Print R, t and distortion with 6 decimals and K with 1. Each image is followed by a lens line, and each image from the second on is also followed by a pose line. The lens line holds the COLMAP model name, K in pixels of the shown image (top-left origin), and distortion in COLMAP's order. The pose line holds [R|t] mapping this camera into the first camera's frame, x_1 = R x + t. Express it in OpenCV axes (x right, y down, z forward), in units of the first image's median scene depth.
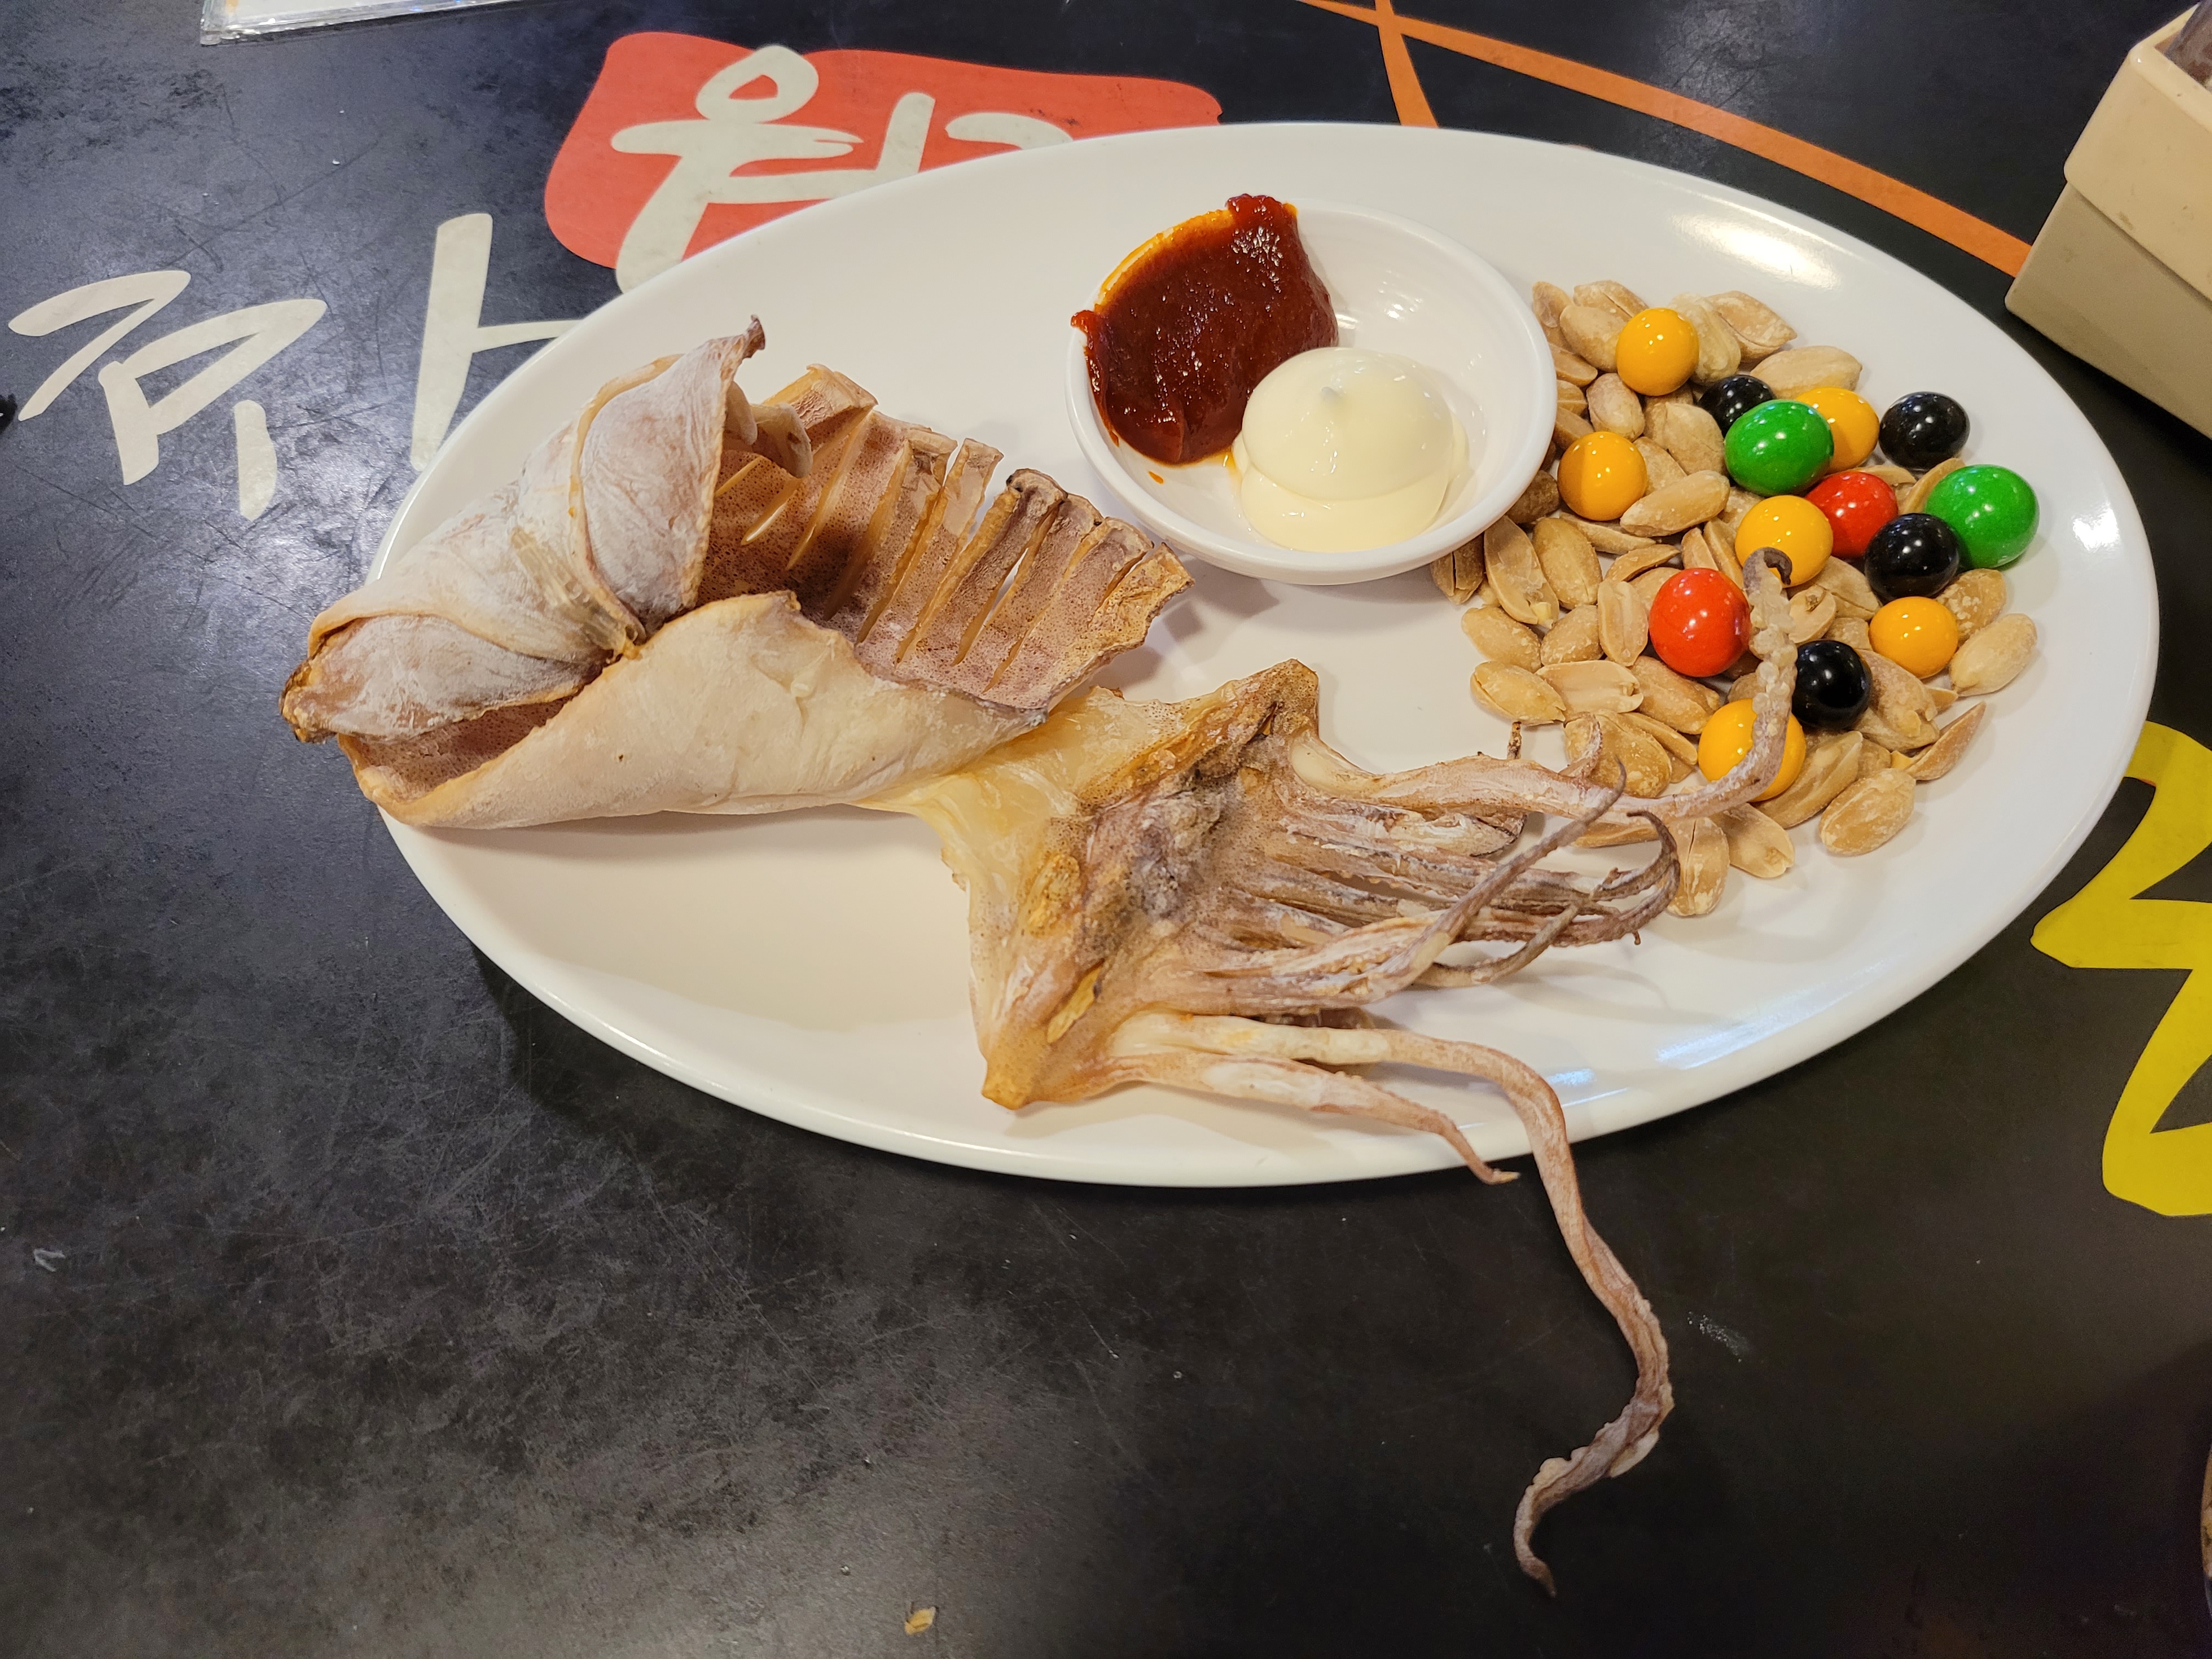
lens RADIAL K [[1827.7, 0, 1072.6], [0, 1827.7, 828.9], [0, 0, 1]] dist [0.002697, -0.046955]
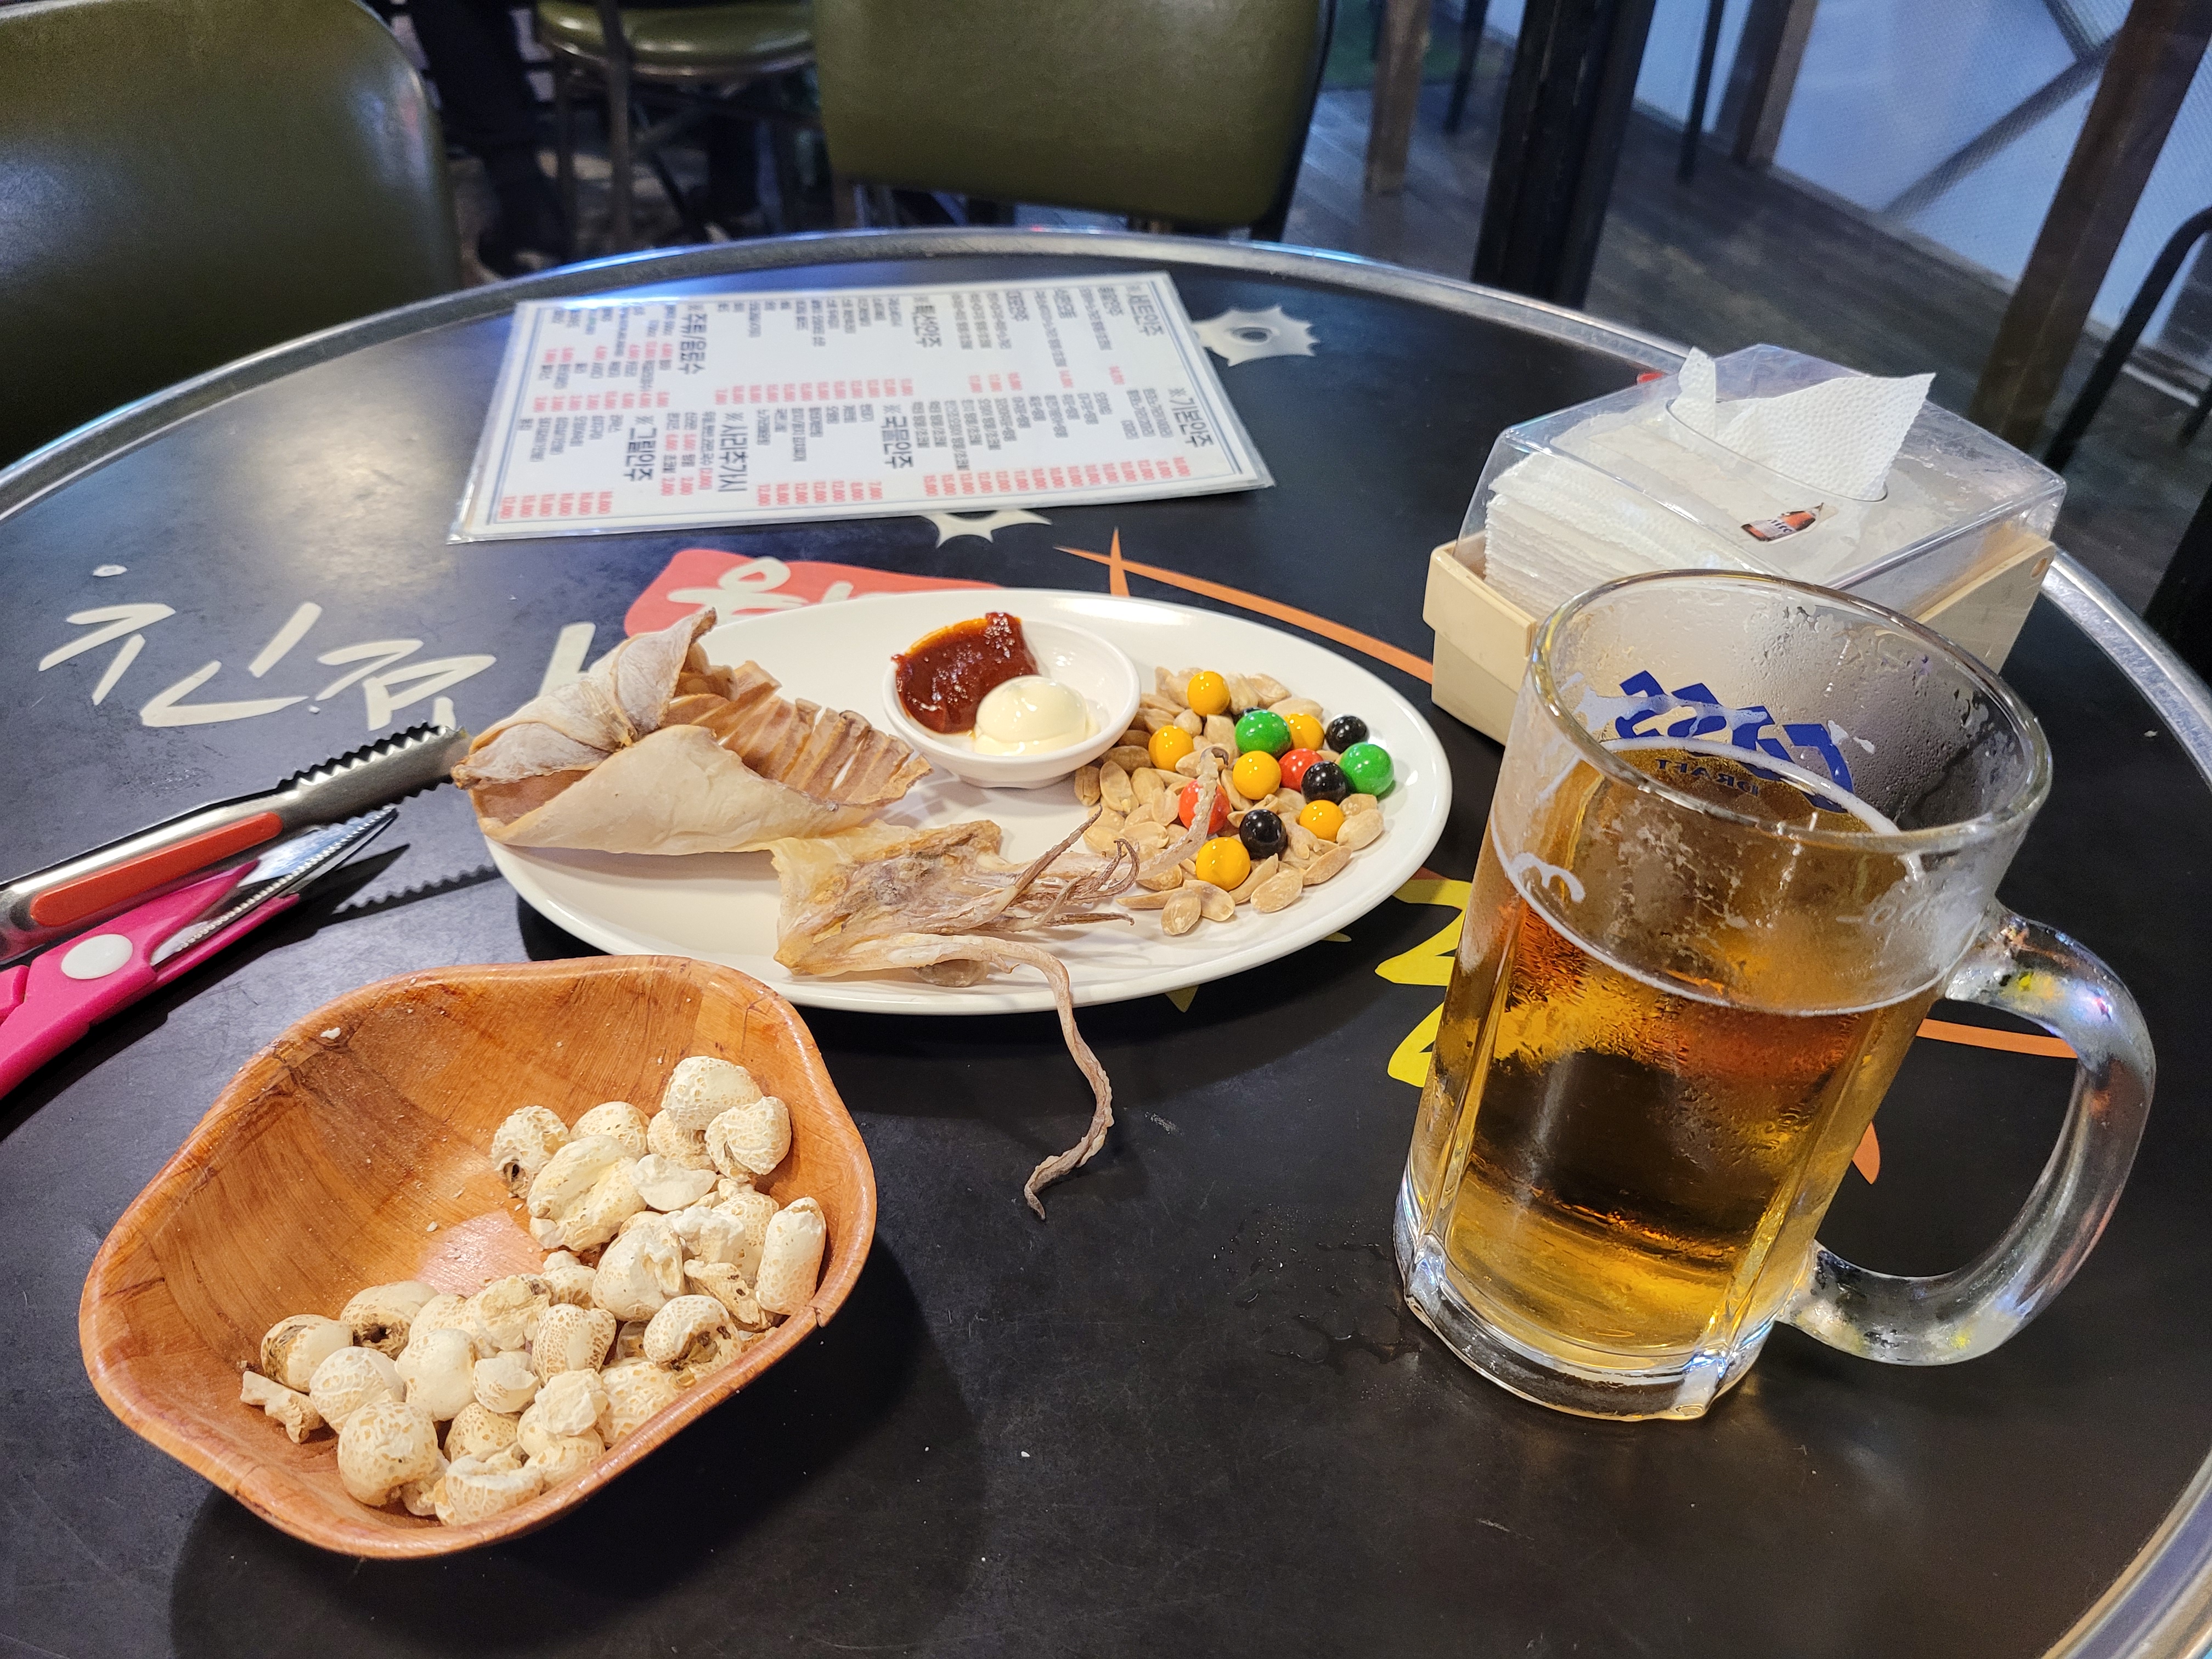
lens RADIAL K [[1809.0, 0, 1114.4], [0, 1809.0, 830.6], [0, 0, 1]] dist [-0.005176, -0.109402]
pose [[0.998637, 0.049630, -0.016135, 0.291134], [-0.052055, 0.925422, -0.375346, 0.624575], [-0.003697, 0.375674, 0.926744, -0.721490]]
